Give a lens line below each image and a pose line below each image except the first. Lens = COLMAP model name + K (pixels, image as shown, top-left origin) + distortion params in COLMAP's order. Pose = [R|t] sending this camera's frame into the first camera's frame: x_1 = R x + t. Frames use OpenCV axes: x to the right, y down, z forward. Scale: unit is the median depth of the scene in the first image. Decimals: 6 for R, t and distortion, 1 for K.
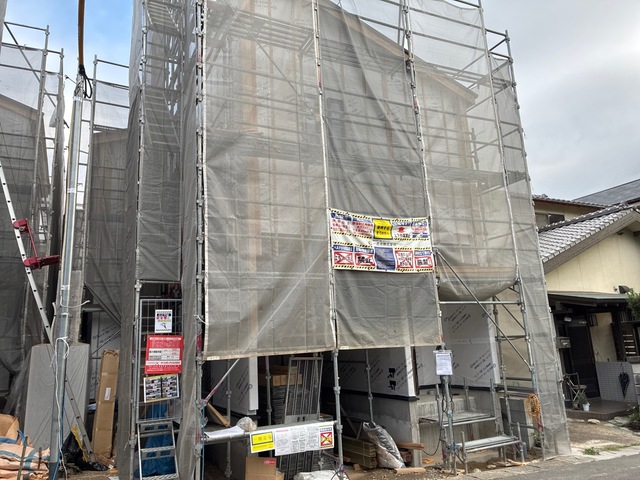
lens RADIAL K [[496.4, 0, 320.0], [0, 496.4, 240.0], [0, 0, 1]] dist [-0.006942, -0.005766]
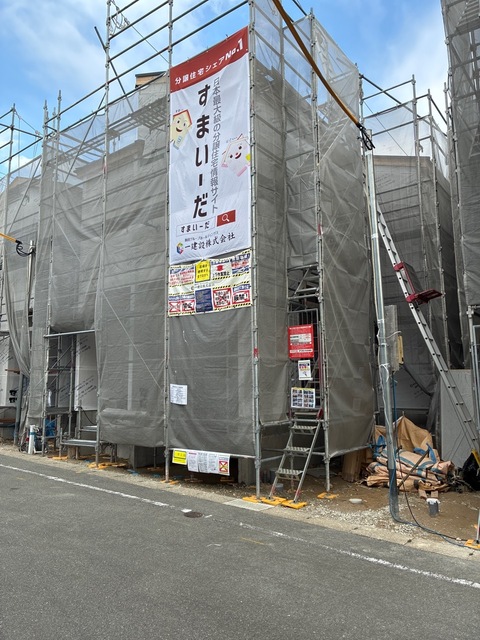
lens RADIAL K [[491.8, 0, 240.0], [0, 491.8, 320.0], [0, 0, 1]] dist [-0.002351, -0.001373]
pose [[0.449953, -0.085982, -0.888903, 0.284880], [0.186468, 0.982461, -0.000644, 0.024399], [0.873368, -0.165462, 0.458094, 0.161387]]
